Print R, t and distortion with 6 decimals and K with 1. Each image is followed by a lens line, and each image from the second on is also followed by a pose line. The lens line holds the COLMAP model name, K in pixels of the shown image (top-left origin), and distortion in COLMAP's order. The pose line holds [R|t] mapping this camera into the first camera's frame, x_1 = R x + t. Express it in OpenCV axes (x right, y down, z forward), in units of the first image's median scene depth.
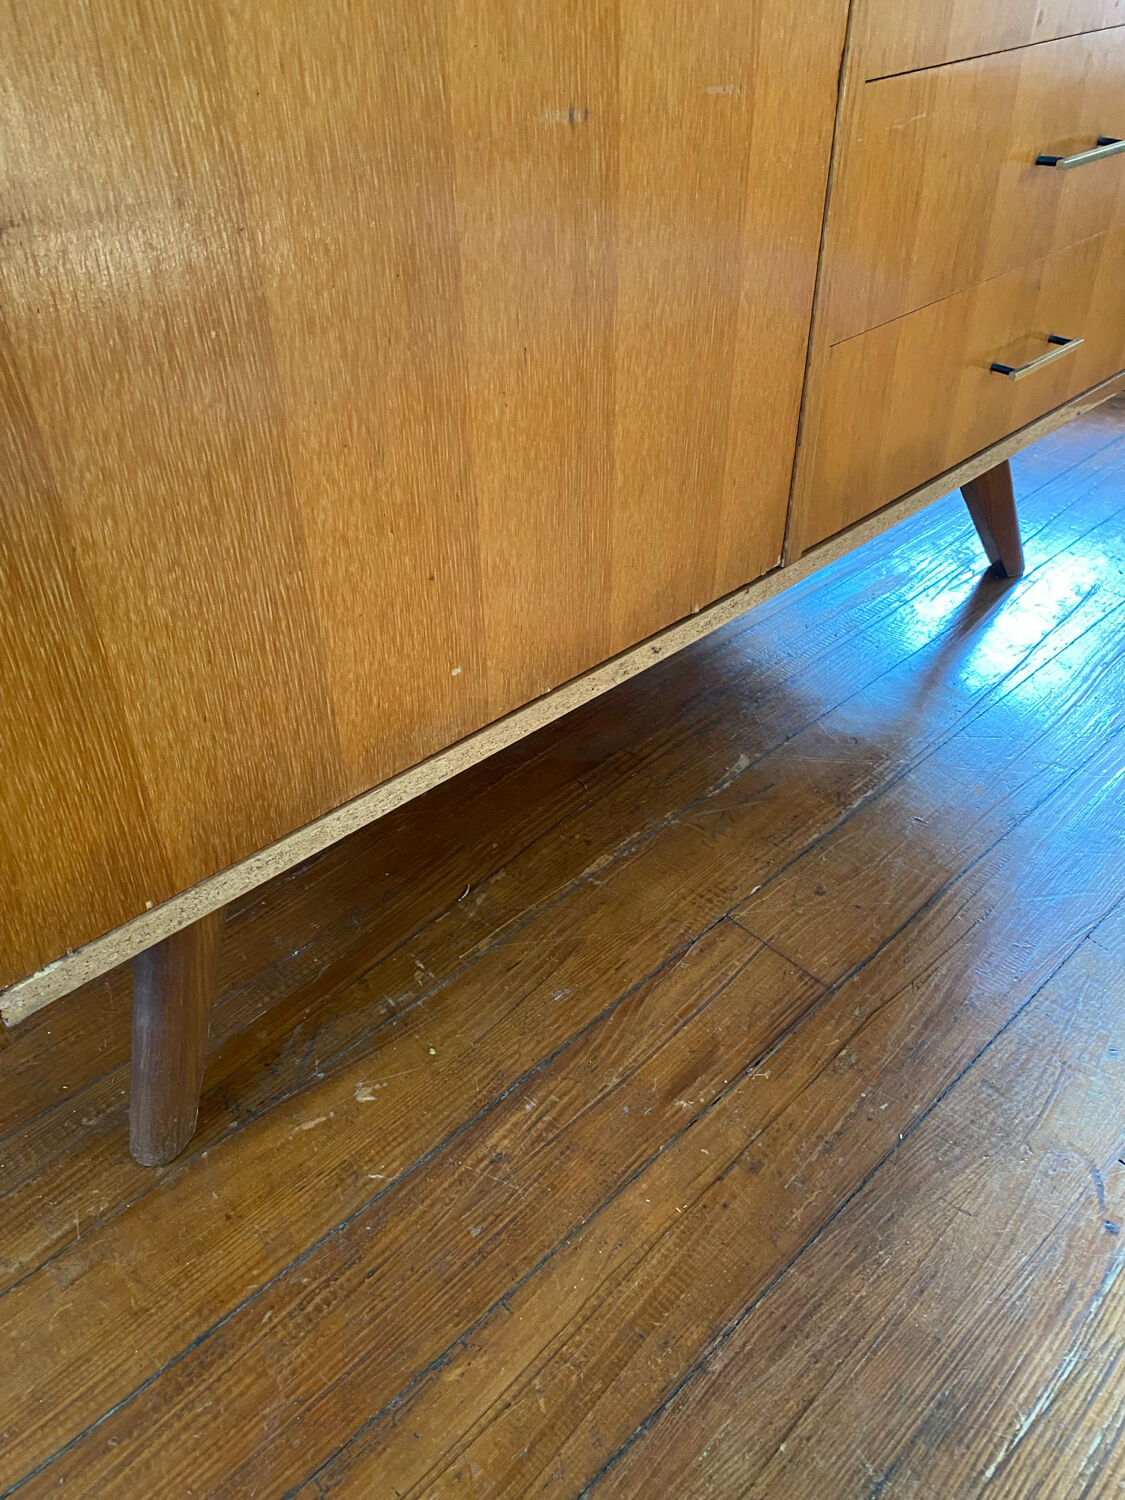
lens RADIAL K [[1162.2, 0, 556.1], [0, 1162.2, 743.3], [0, 0, 1]] dist [0.022698, -0.029822]
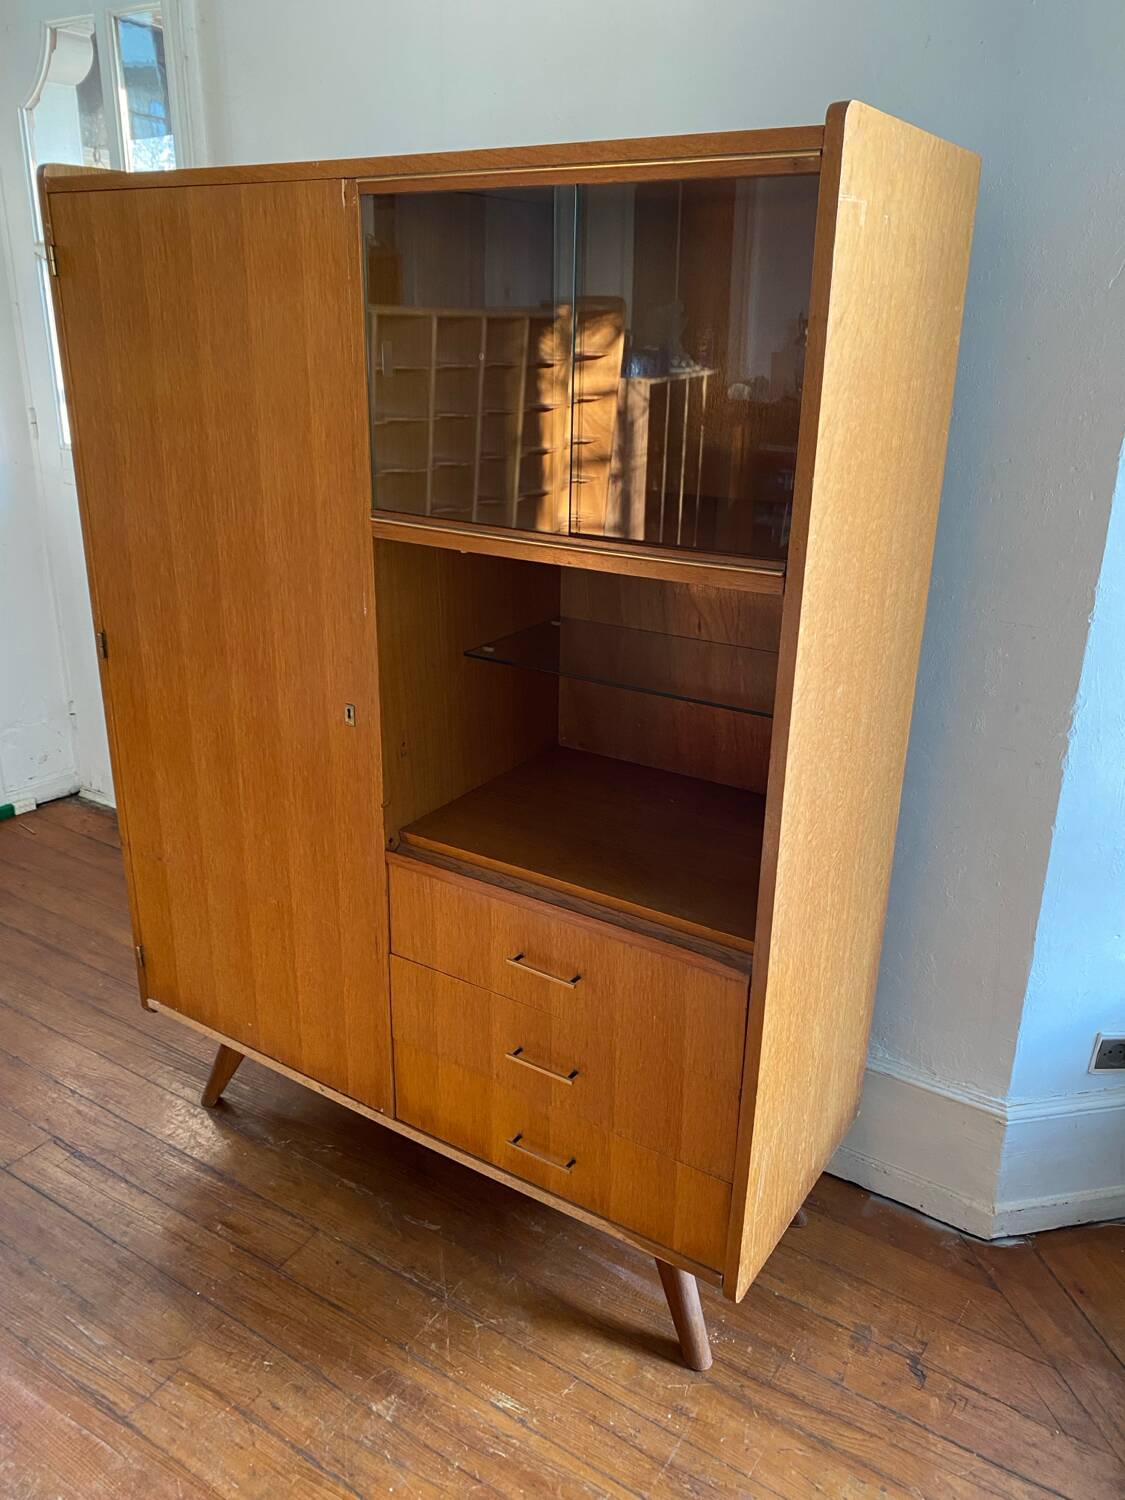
lens RADIAL K [[1162.2, 0, 551.8], [0, 1162.2, 726.8], [0, 0, 1]] dist [0.022698, -0.029822]
pose [[0.220809, 0.347764, -0.911210, 2.589849], [-0.605337, 0.781411, 0.151537, -1.605189], [0.764729, 0.518128, 0.383057, 0.015892]]
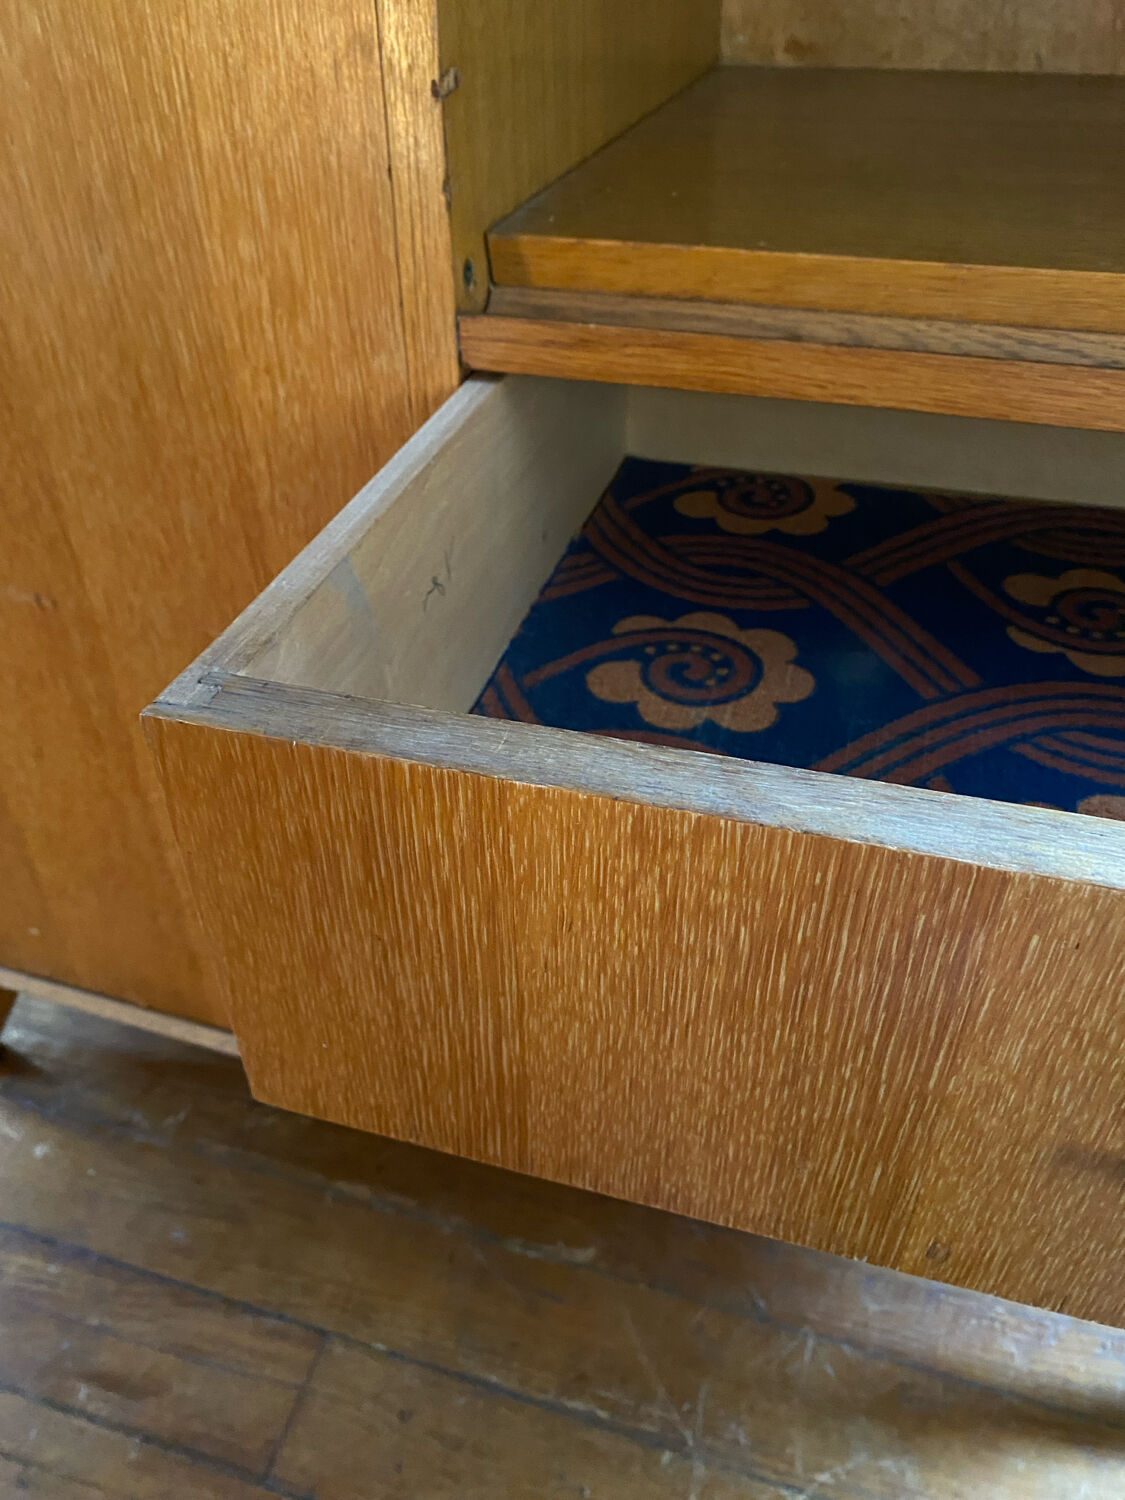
lens RADIAL K [[1162.2, 0, 561.5], [0, 1162.2, 738.2], [0, 0, 1]] dist [0.022698, -0.029822]
pose [[0.474601, 0.538351, -0.696371, 0.856519], [-0.529947, 0.806453, 0.262277, -0.789271], [0.702787, 0.244563, 0.668041, 0.532259]]
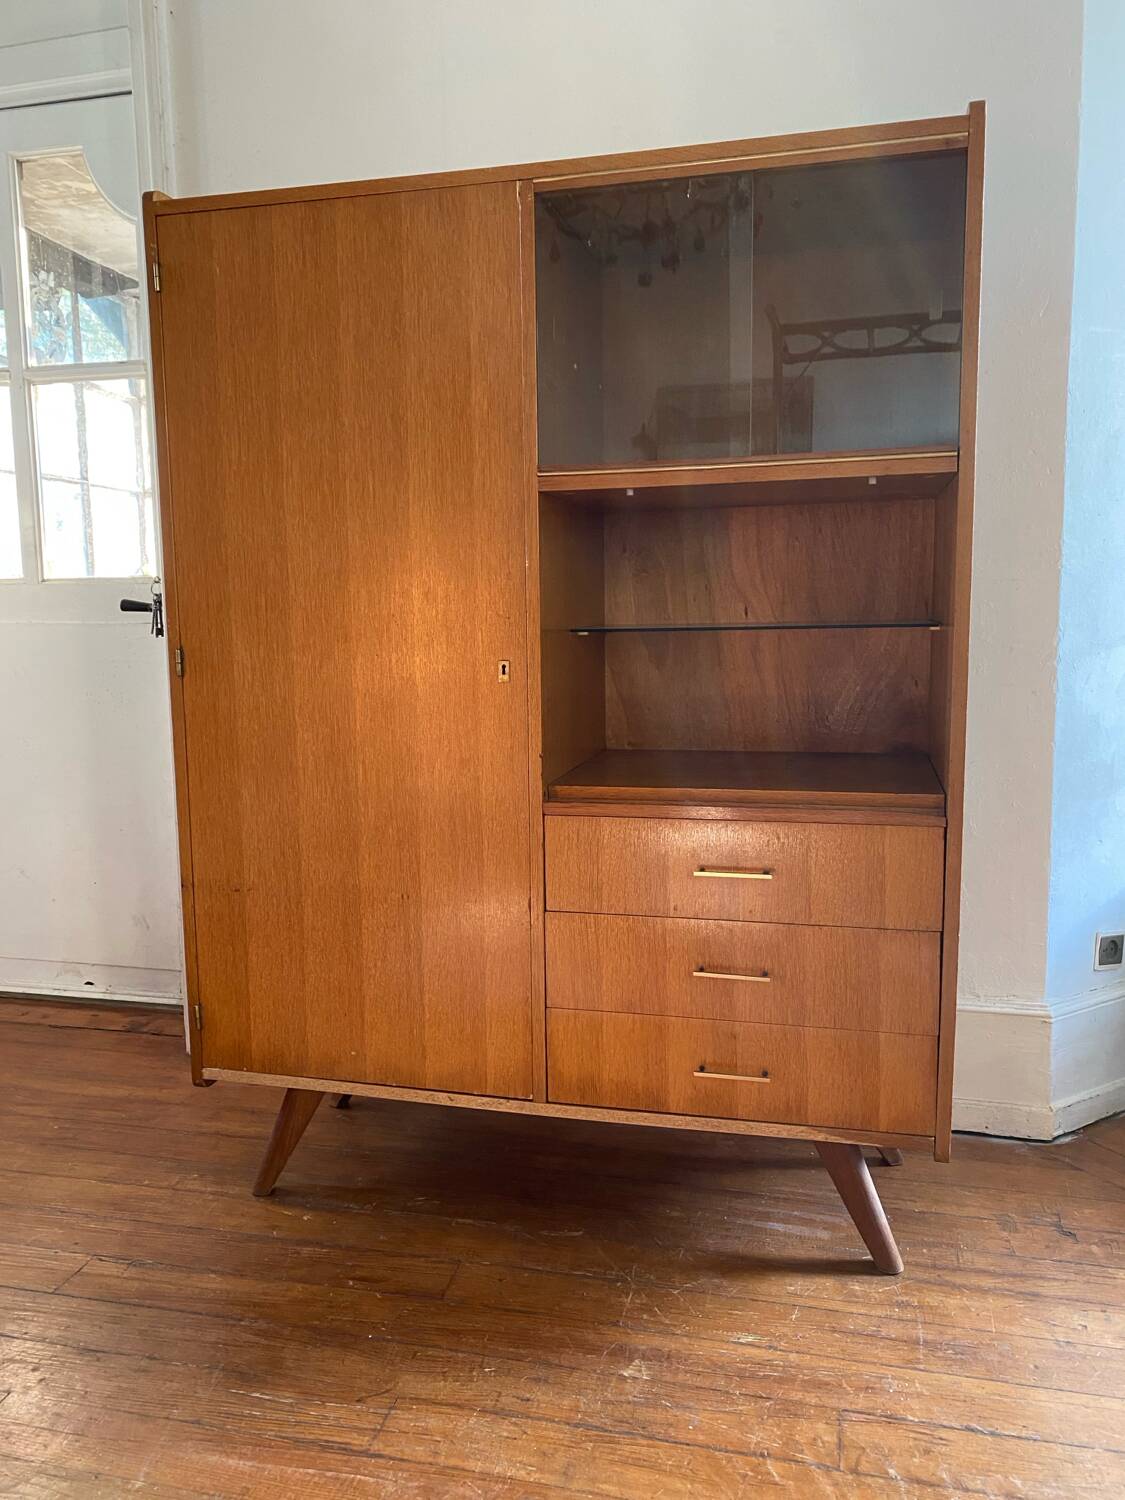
lens RADIAL K [[1162.2, 0, 563.8], [0, 1162.2, 743.0], [0, 0, 1]] dist [0.022698, -0.029822]
pose [[0.530432, 0.111133, -0.840412, 2.503969], [-0.509556, 0.834086, -0.211313, -0.355004], [0.677492, 0.540324, 0.499054, -0.506106]]
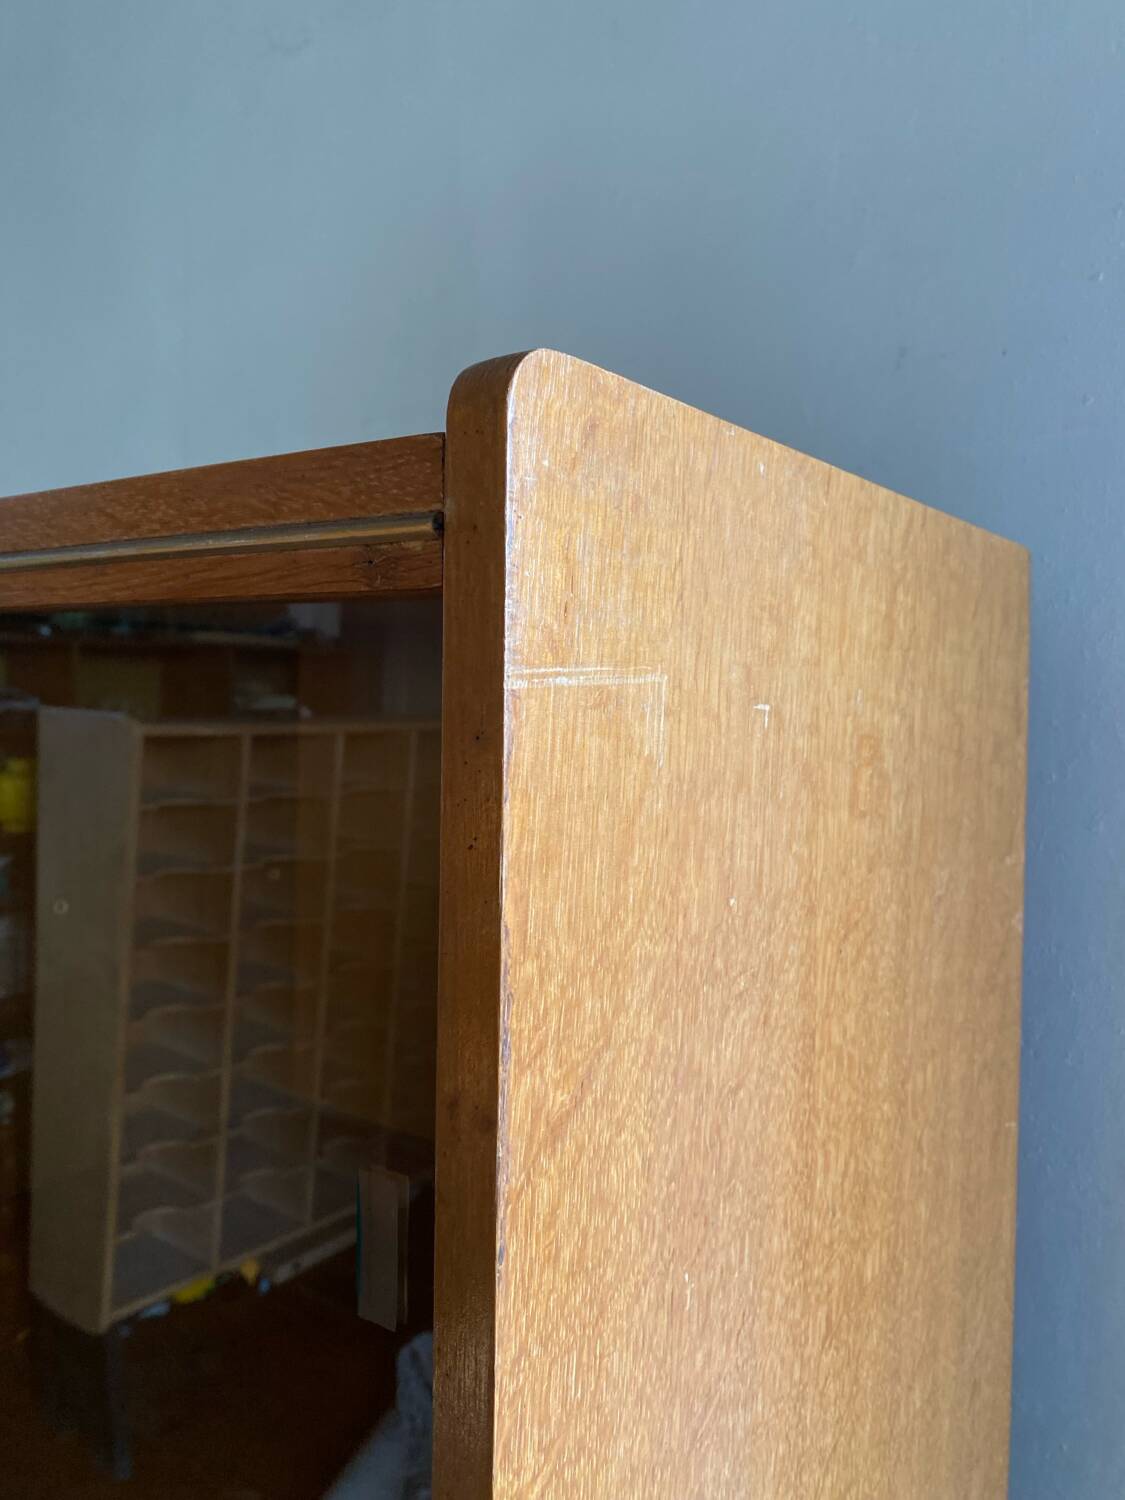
lens RADIAL K [[1162.2, 0, 548.8], [0, 1162.2, 710.6], [0, 0, 1]] dist [0.022698, -0.029822]
pose [[0.162018, 0.043403, -0.985833, 1.331637], [-0.616211, 0.784750, -0.066723, -2.162454], [0.770736, 0.618291, 0.153889, 0.527622]]
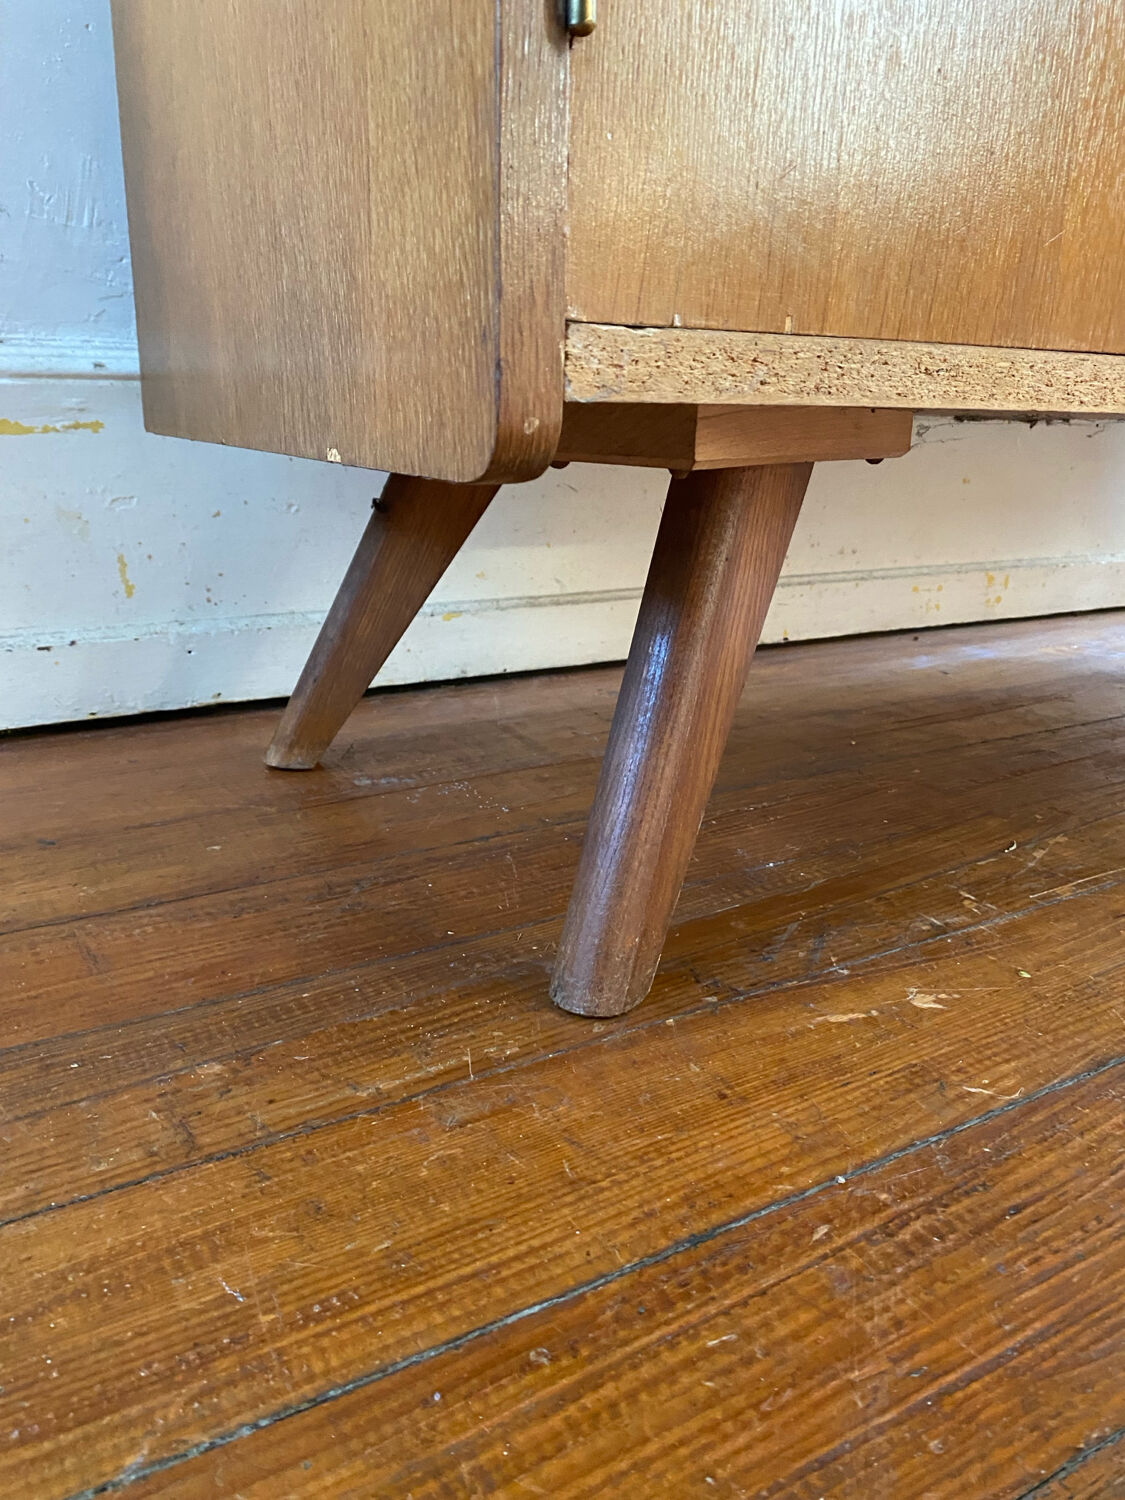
lens RADIAL K [[1162.2, 0, 545.9], [0, 1162.2, 731.8], [0, 0, 1]] dist [0.022698, -0.029822]
pose [[0.970333, 0.089436, -0.224621, -0.272230], [-0.167845, 0.917888, -0.359597, 0.498479], [0.174016, 0.386630, 0.905668, 0.430632]]
